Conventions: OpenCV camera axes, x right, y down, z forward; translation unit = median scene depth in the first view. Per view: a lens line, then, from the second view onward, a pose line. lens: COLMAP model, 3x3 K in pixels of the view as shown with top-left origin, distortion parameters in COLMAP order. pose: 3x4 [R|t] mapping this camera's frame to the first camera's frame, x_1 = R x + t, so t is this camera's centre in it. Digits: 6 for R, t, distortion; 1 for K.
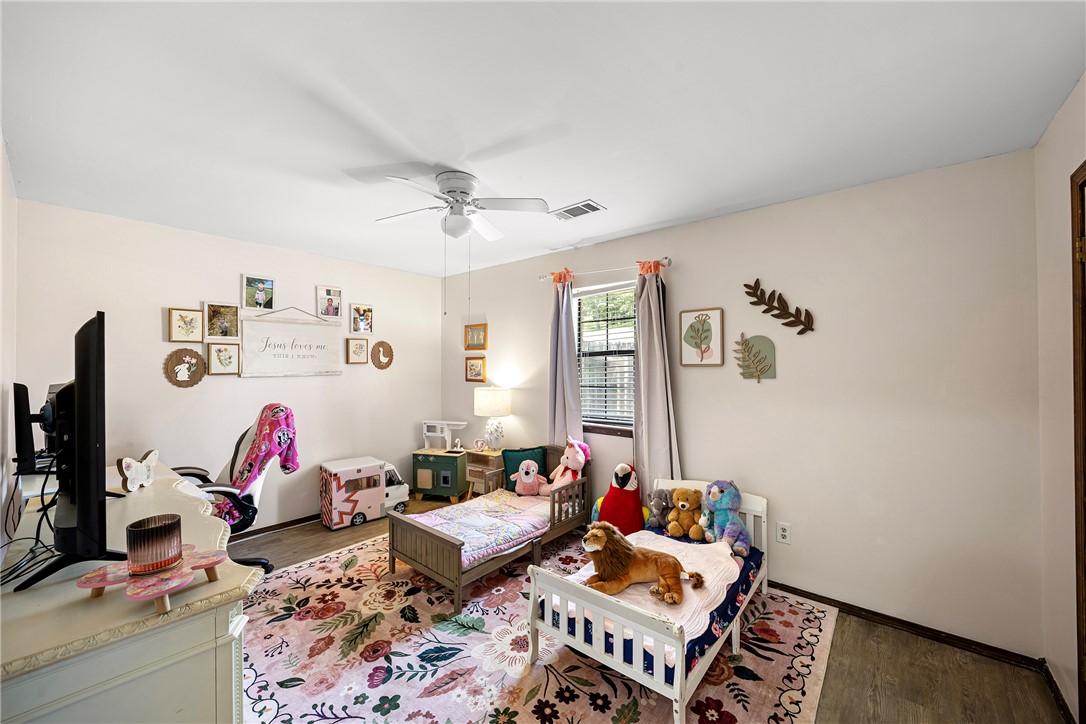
lens RADIAL K [[416.1, 0, 542.3], [0, 416.1, 363.5], [0, 0, 1]] dist [-0.003097, 0.000711]
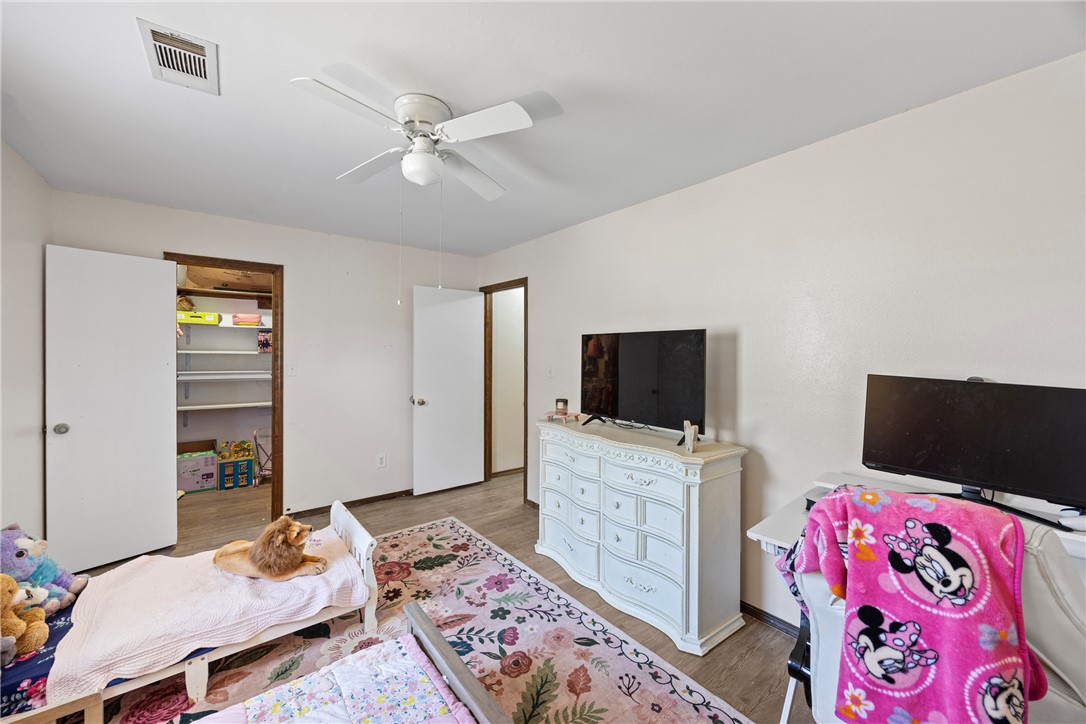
lens RADIAL K [[416.1, 0, 543.5], [0, 416.1, 359.6], [0, 0, 1]] dist [-0.003097, 0.000711]
pose [[-0.980636, -0.011443, 0.195504, -0.669162], [-0.009533, 0.999897, 0.010711, 0.013042], [-0.195606, 0.008640, -0.980644, 1.993875]]
